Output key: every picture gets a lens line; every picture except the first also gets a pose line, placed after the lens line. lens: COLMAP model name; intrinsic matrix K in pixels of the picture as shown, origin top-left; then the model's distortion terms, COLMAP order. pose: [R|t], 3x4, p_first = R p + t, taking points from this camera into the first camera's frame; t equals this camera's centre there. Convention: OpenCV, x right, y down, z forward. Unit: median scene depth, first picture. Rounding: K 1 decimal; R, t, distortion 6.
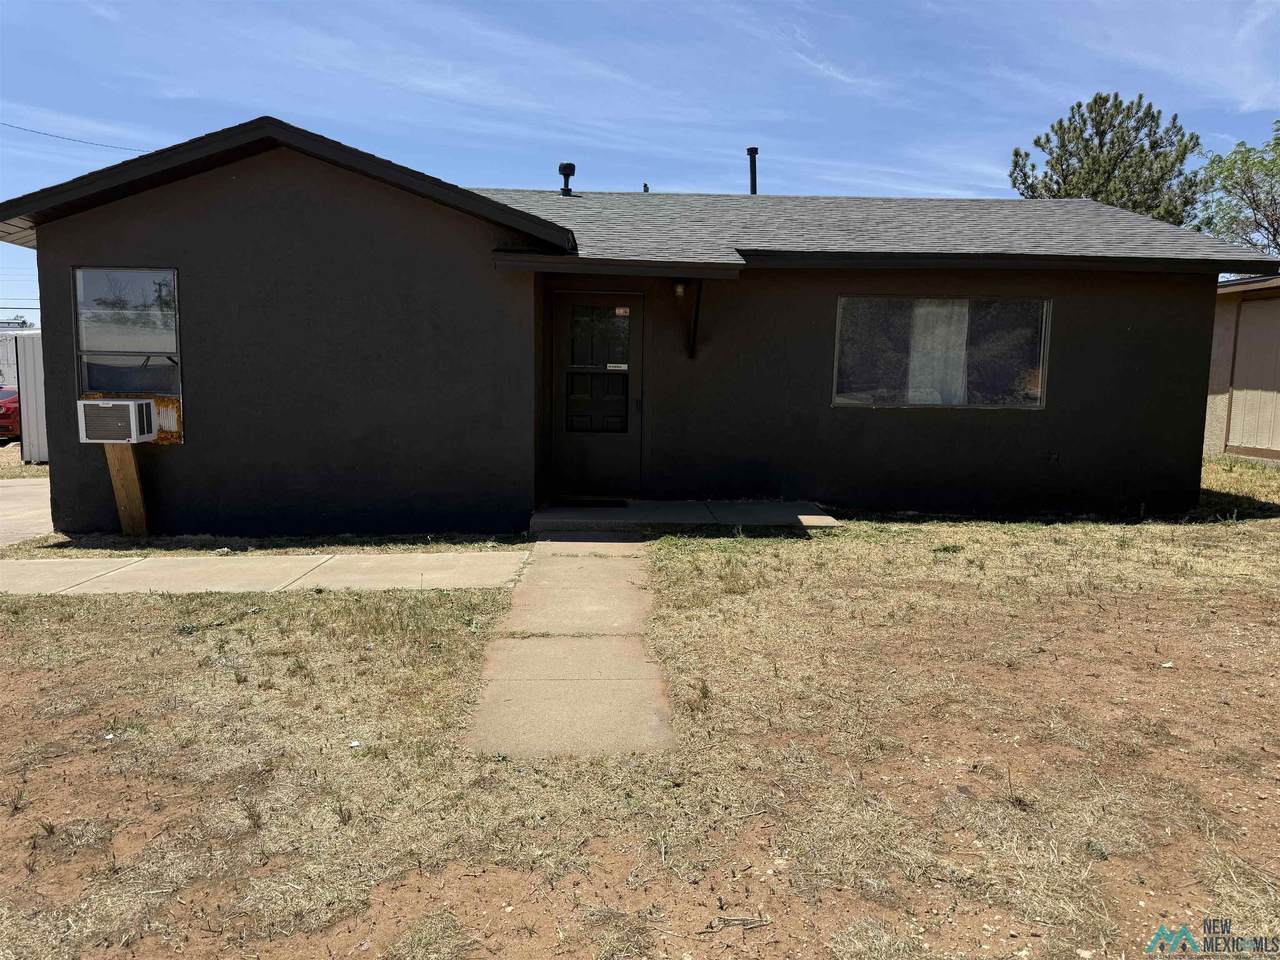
lens RADIAL K [[938.1, 0, 650.1], [0, 938.1, 492.6], [0, 0, 1]] dist [-0.007576, 0.009810]
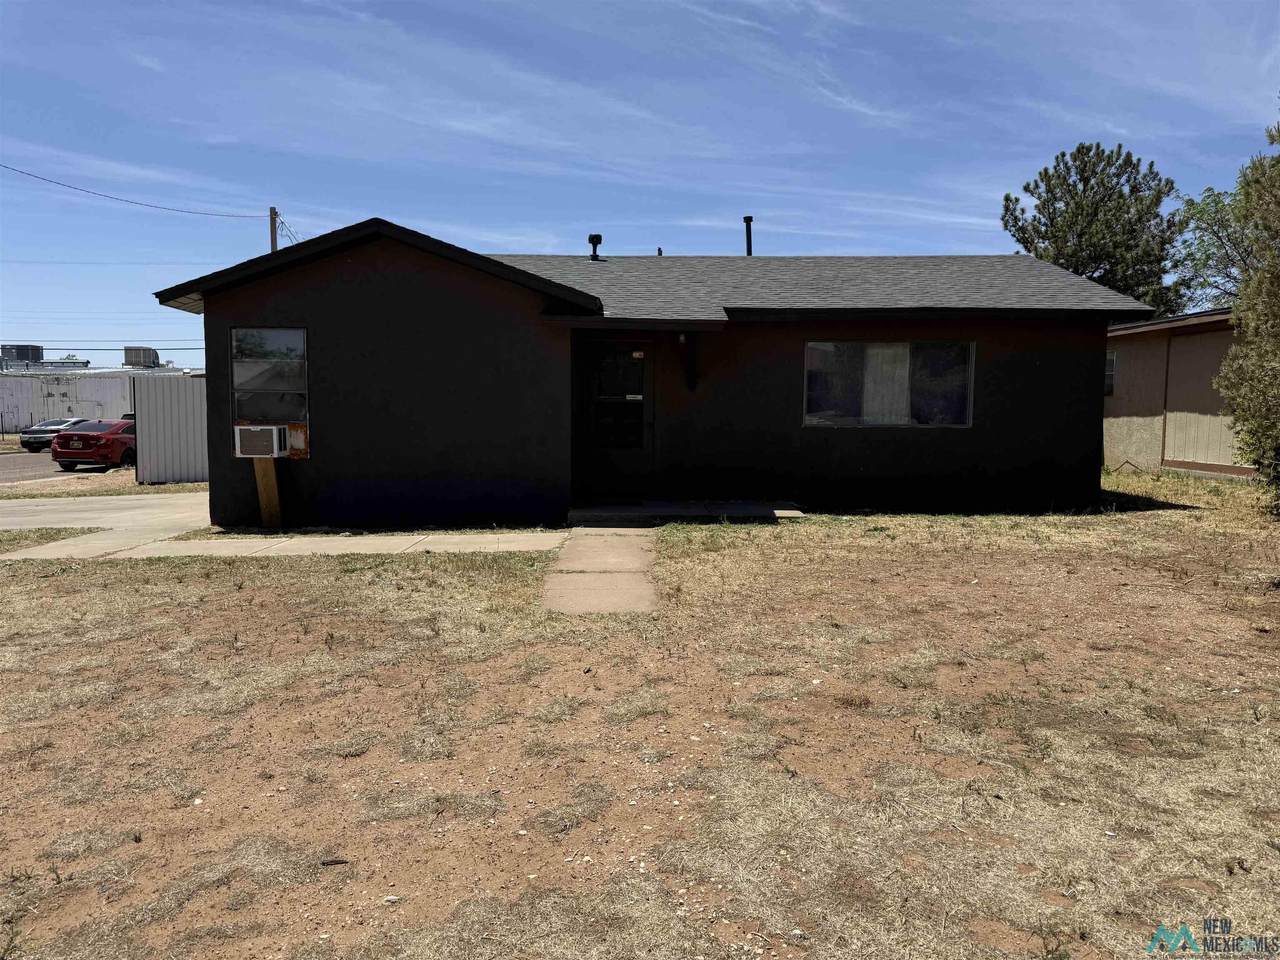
lens RADIAL K [[938.1, 0, 639.3], [0, 938.1, 488.7], [0, 0, 1]] dist [-0.007576, 0.009810]
pose [[0.999127, -0.005812, -0.041380, 0.024159], [0.004287, 0.999312, -0.036851, 0.038136], [0.041566, 0.036641, 0.998464, -0.279621]]
